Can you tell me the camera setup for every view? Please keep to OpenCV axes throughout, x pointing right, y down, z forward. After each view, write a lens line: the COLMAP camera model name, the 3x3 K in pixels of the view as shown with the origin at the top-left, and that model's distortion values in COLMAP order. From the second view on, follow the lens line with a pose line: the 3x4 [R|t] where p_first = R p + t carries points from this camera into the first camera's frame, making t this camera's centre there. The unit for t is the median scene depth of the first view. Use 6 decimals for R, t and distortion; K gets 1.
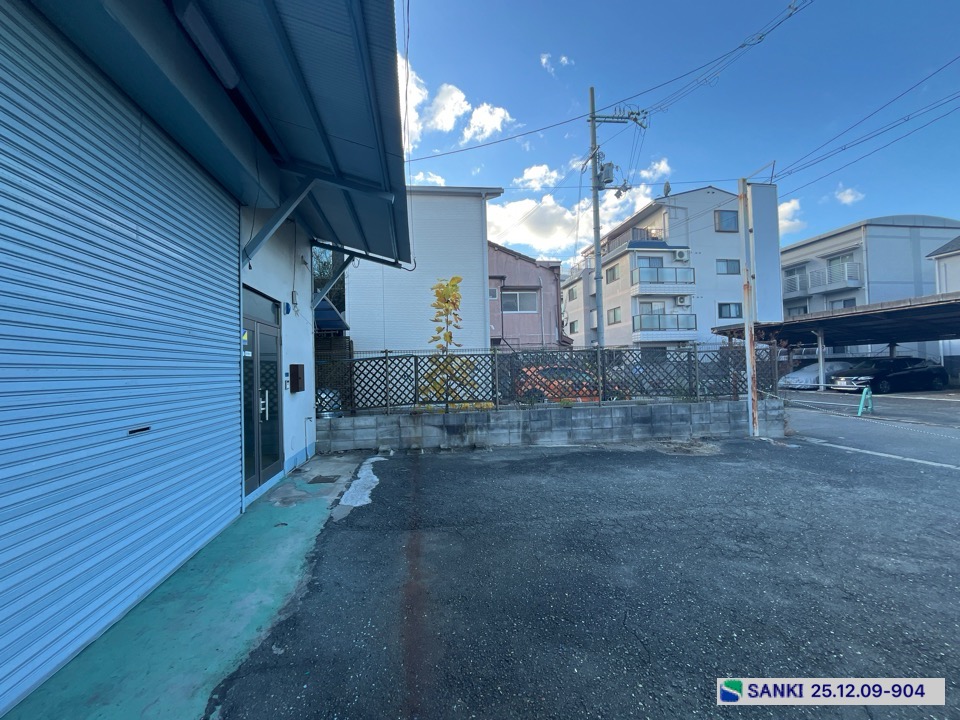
lens RADIAL K [[388.8, 0, 476.1], [0, 388.8, 360.5], [0, 0, 1]] dist [-0.003383, -0.000129]
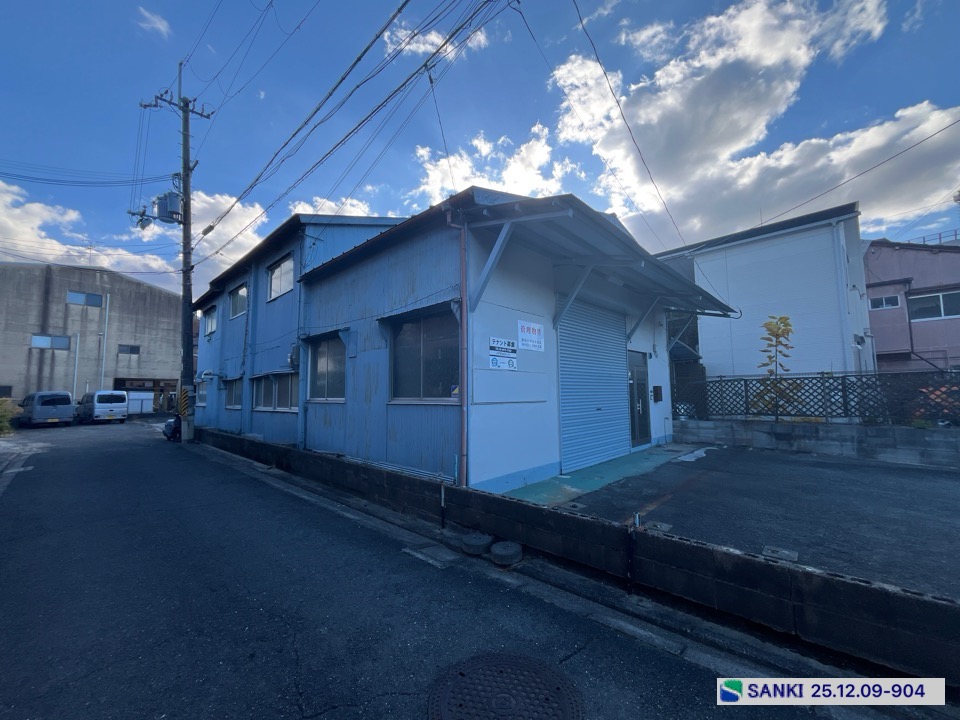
lens RADIAL K [[388.8, 0, 475.8], [0, 388.8, 360.0], [0, 0, 1]] dist [-0.003383, -0.000129]
pose [[0.610174, -0.047085, -0.790867, 0.350333], [0.012809, 0.998688, -0.049575, -0.024387], [0.792164, 0.020119, 0.609977, -0.586480]]
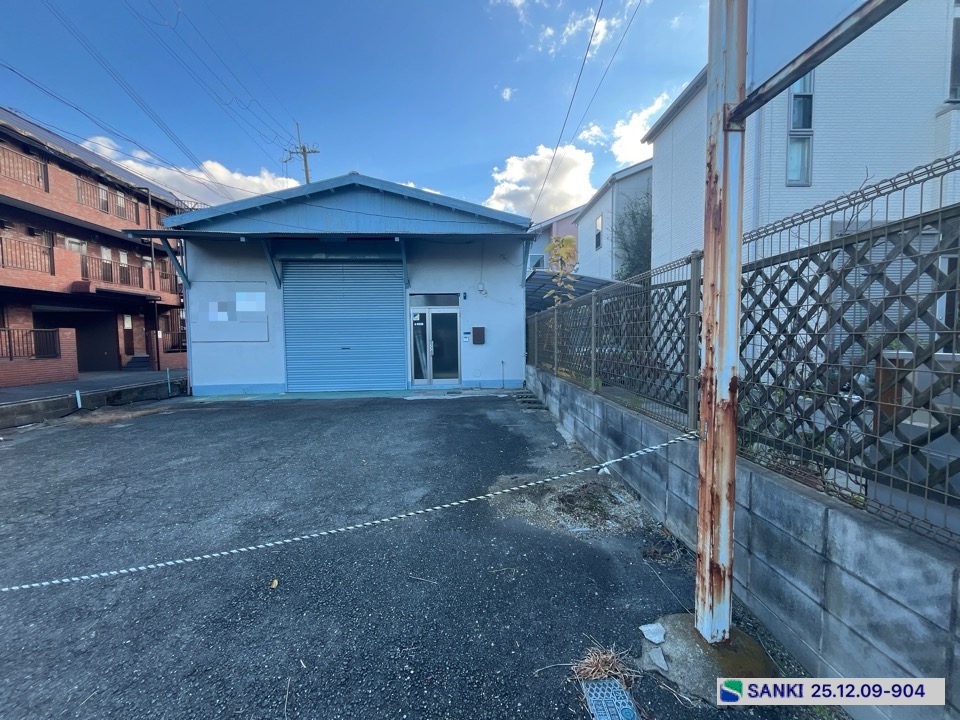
lens RADIAL K [[388.8, 0, 477.1], [0, 388.8, 360.7], [0, 0, 1]] dist [-0.003383, -0.000129]
pose [[-0.092902, 0.087369, -0.991835, 0.974003], [0.038670, 0.995708, 0.084089, 0.010533], [0.994924, -0.030542, -0.095881, 0.920551]]
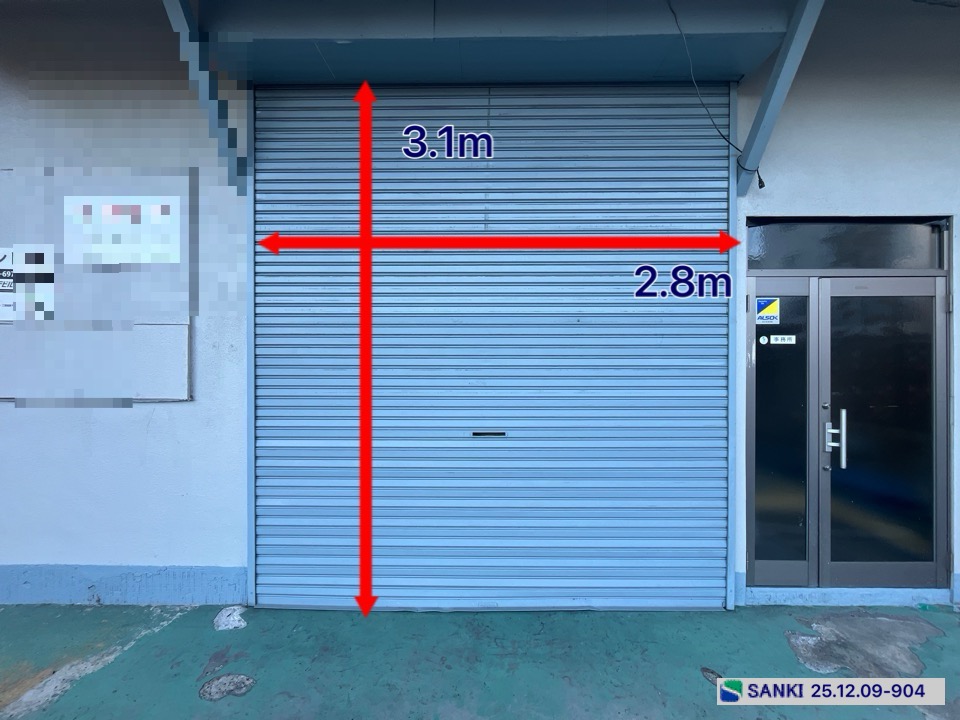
lens RADIAL K [[388.8, 0, 477.0], [0, 388.8, 359.4], [0, 0, 1]] dist [-0.003383, -0.000129]
pose [[-0.163963, 0.030067, -0.986008, 0.020711], [0.027282, 0.999291, 0.025935, -0.008944], [0.986089, -0.022648, -0.164667, 0.394902]]
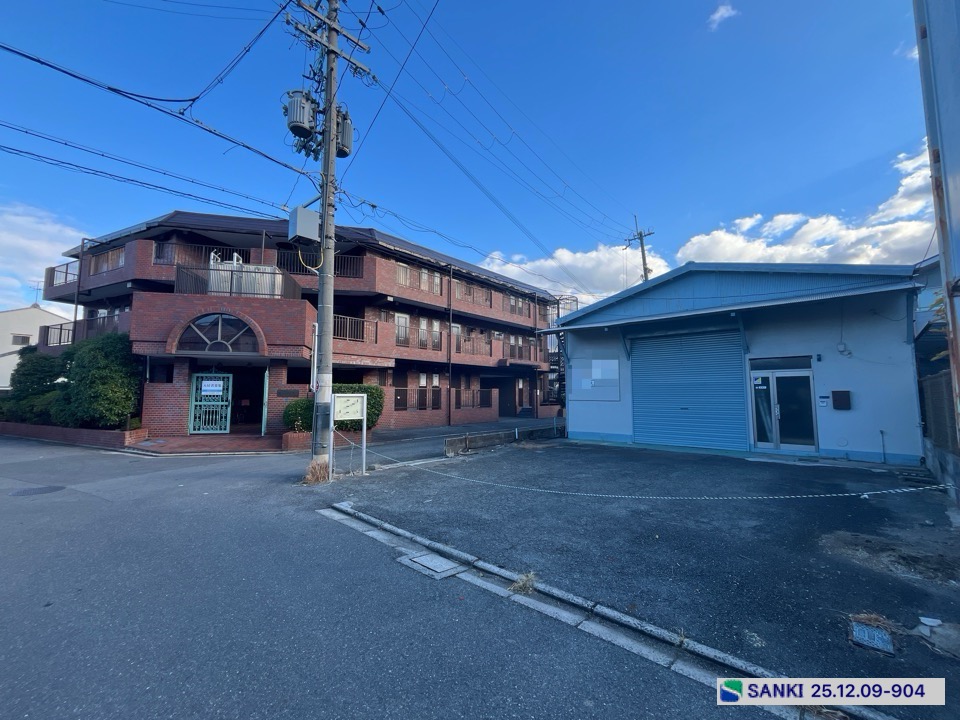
lens RADIAL K [[388.8, 0, 477.3], [0, 388.8, 359.8], [0, 0, 1]] dist [-0.003383, -0.000129]
pose [[-0.778623, -0.031150, -0.626719, 1.289864], [0.033928, 0.995216, -0.091617, -0.016569], [0.626574, -0.092598, -0.773841, 1.036800]]
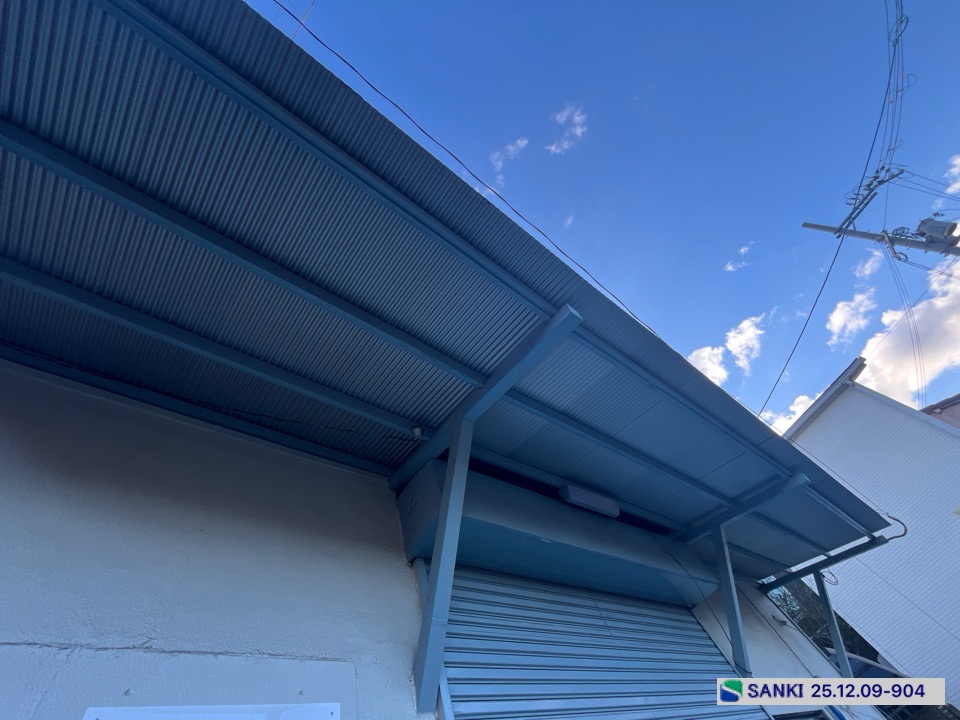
lens RADIAL K [[388.8, 0, 476.7], [0, 388.8, 359.1], [0, 0, 1]] dist [-0.003383, -0.000129]
pose [[0.452857, -0.830385, -0.324625, -0.037978], [0.300533, 0.484962, -0.821275, -0.055023], [0.839405, 0.274359, 0.469177, 0.013126]]
